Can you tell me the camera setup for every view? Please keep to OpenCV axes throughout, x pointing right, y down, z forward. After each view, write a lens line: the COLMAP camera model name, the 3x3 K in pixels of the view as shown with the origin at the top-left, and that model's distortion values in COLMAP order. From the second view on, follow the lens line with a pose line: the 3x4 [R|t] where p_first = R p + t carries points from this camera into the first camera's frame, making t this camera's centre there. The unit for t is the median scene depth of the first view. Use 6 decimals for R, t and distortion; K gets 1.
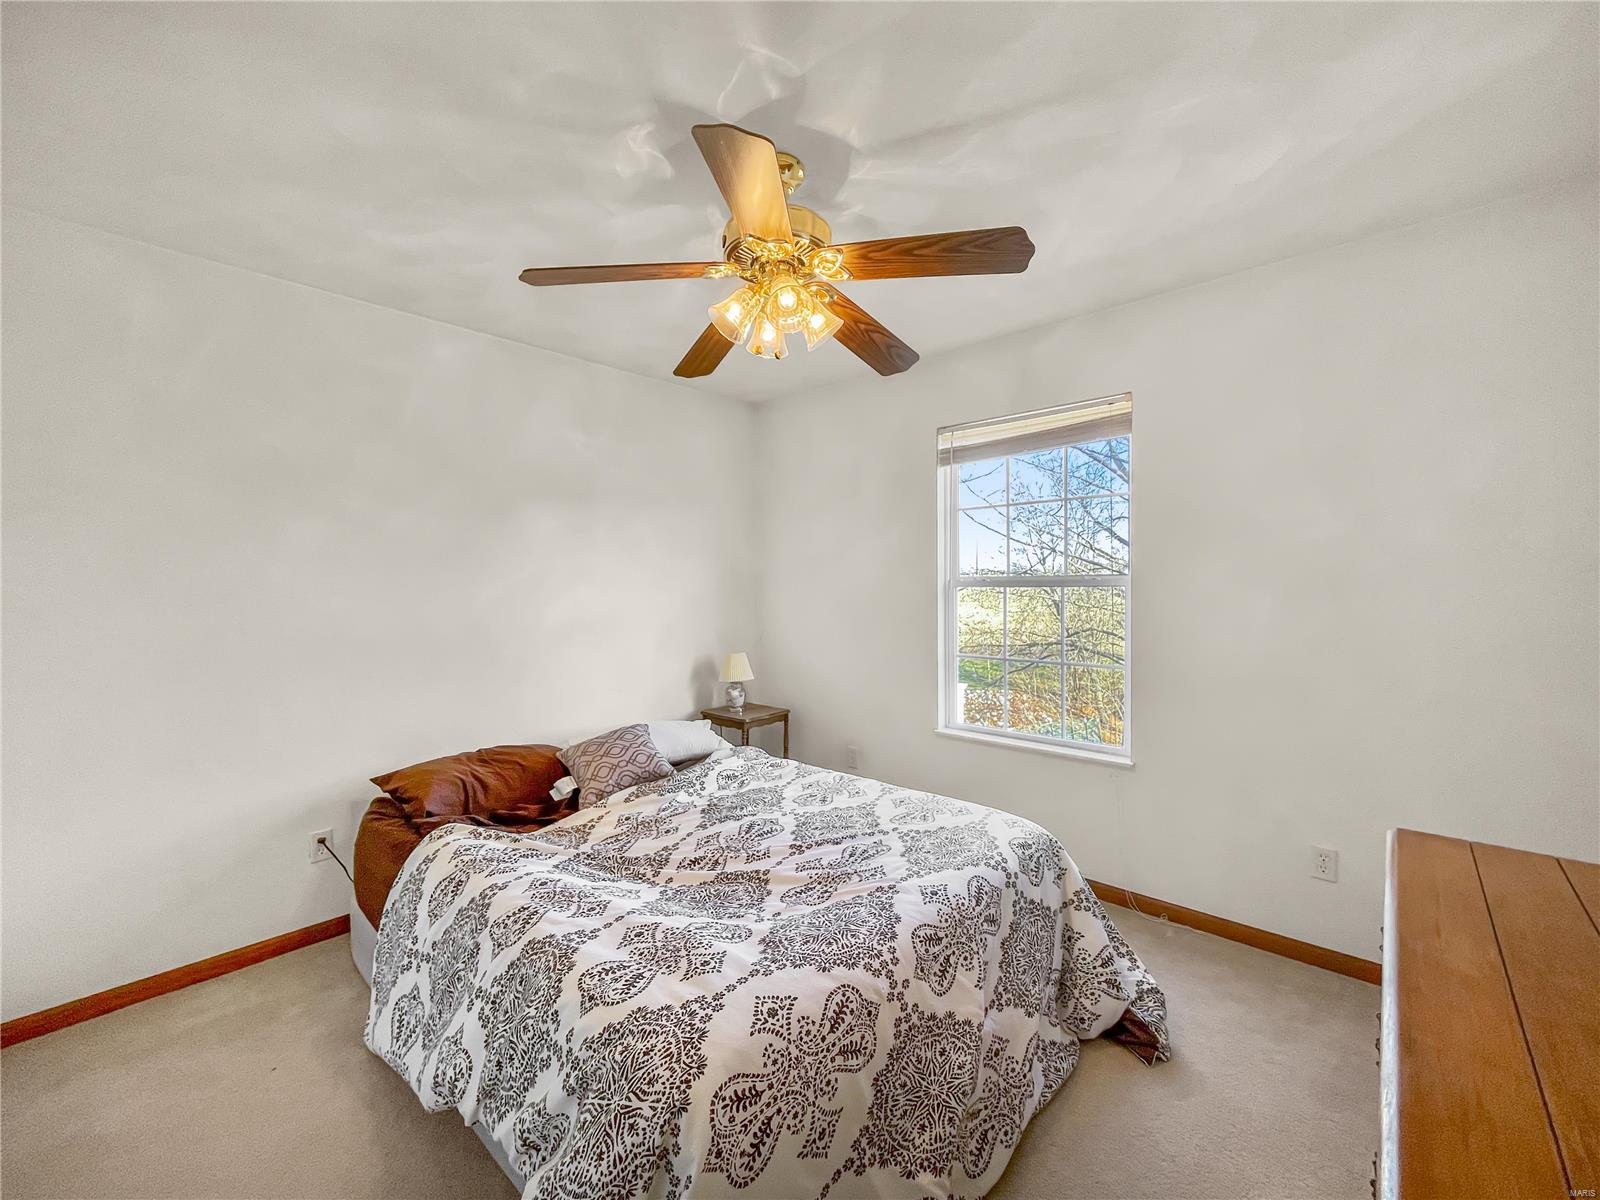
lens RADIAL K [[656.7, 0, 789.6], [0, 656.7, 597.3], [0, 0, 1]] dist [-0.007458, -0.000631]
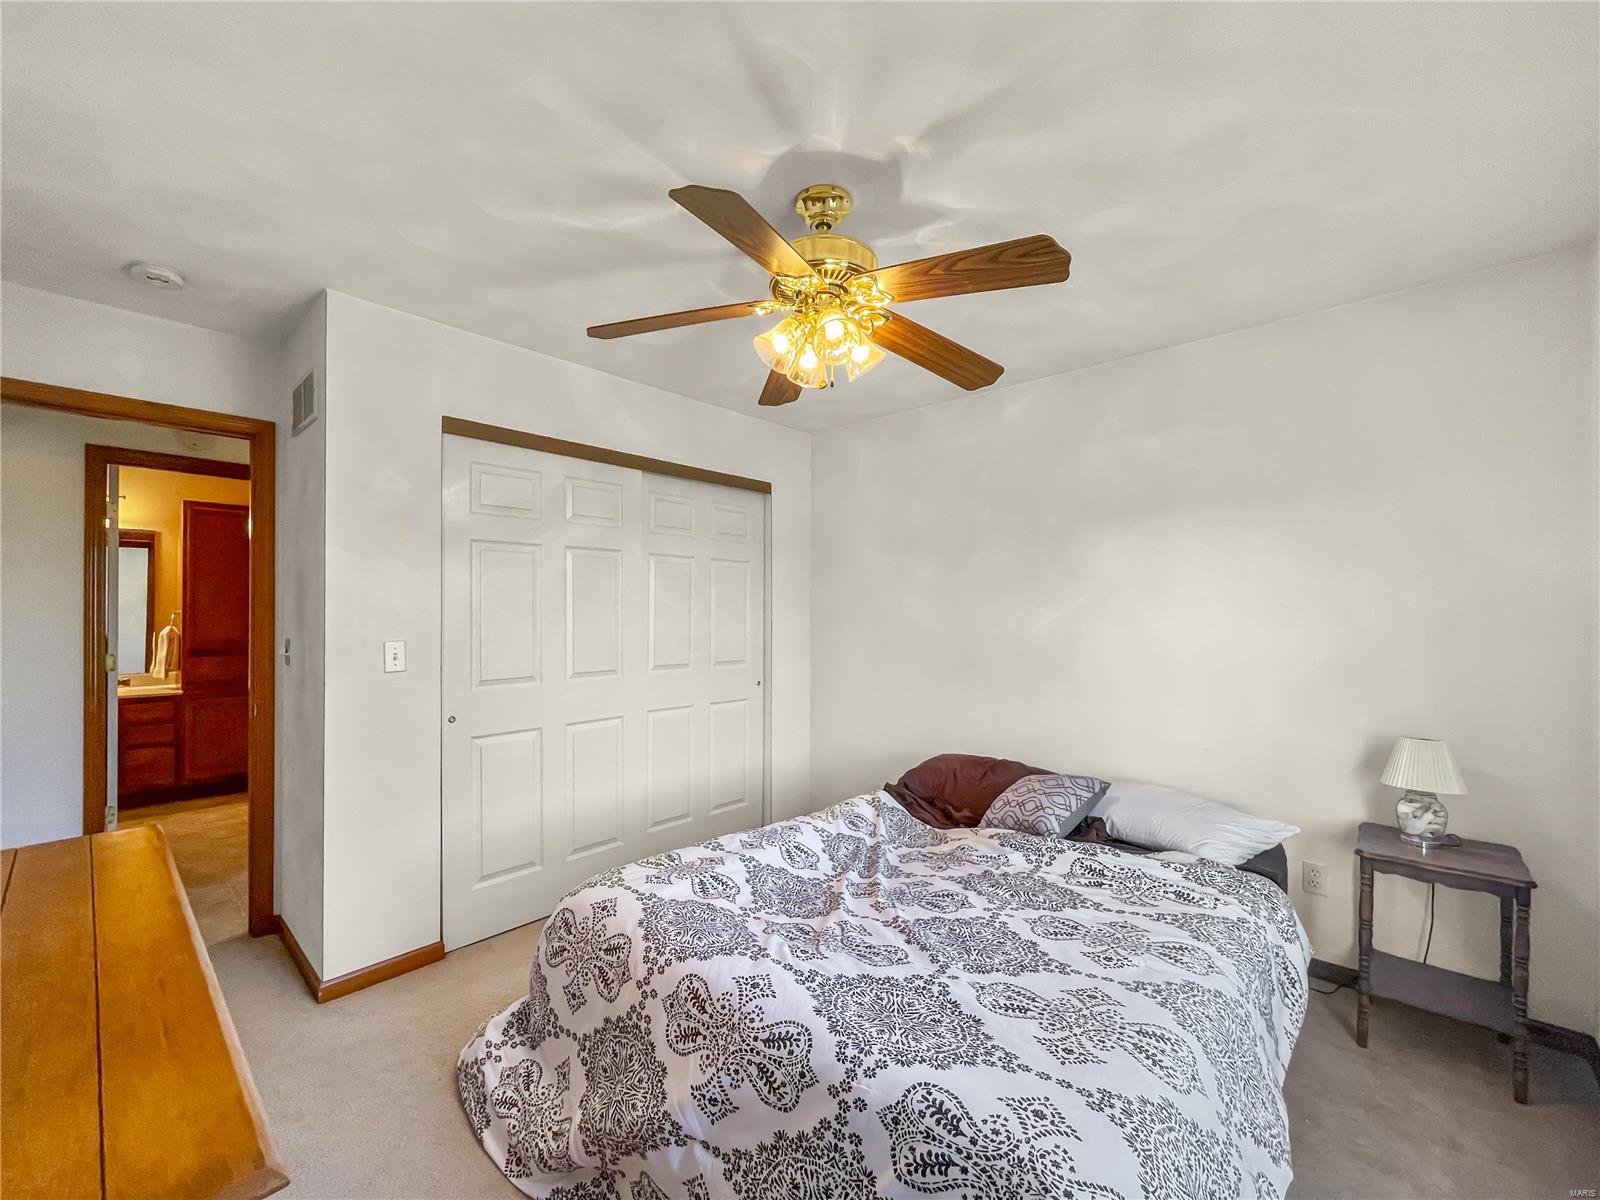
lens RADIAL K [[656.7, 0, 789.5], [0, 656.7, 605.0], [0, 0, 1]] dist [-0.007458, -0.000631]
pose [[-0.005049, -0.001071, -0.999987, 0.868111], [-0.022846, 0.999739, -0.000955, -0.028458], [0.999726, 0.022841, -0.005073, 0.852337]]
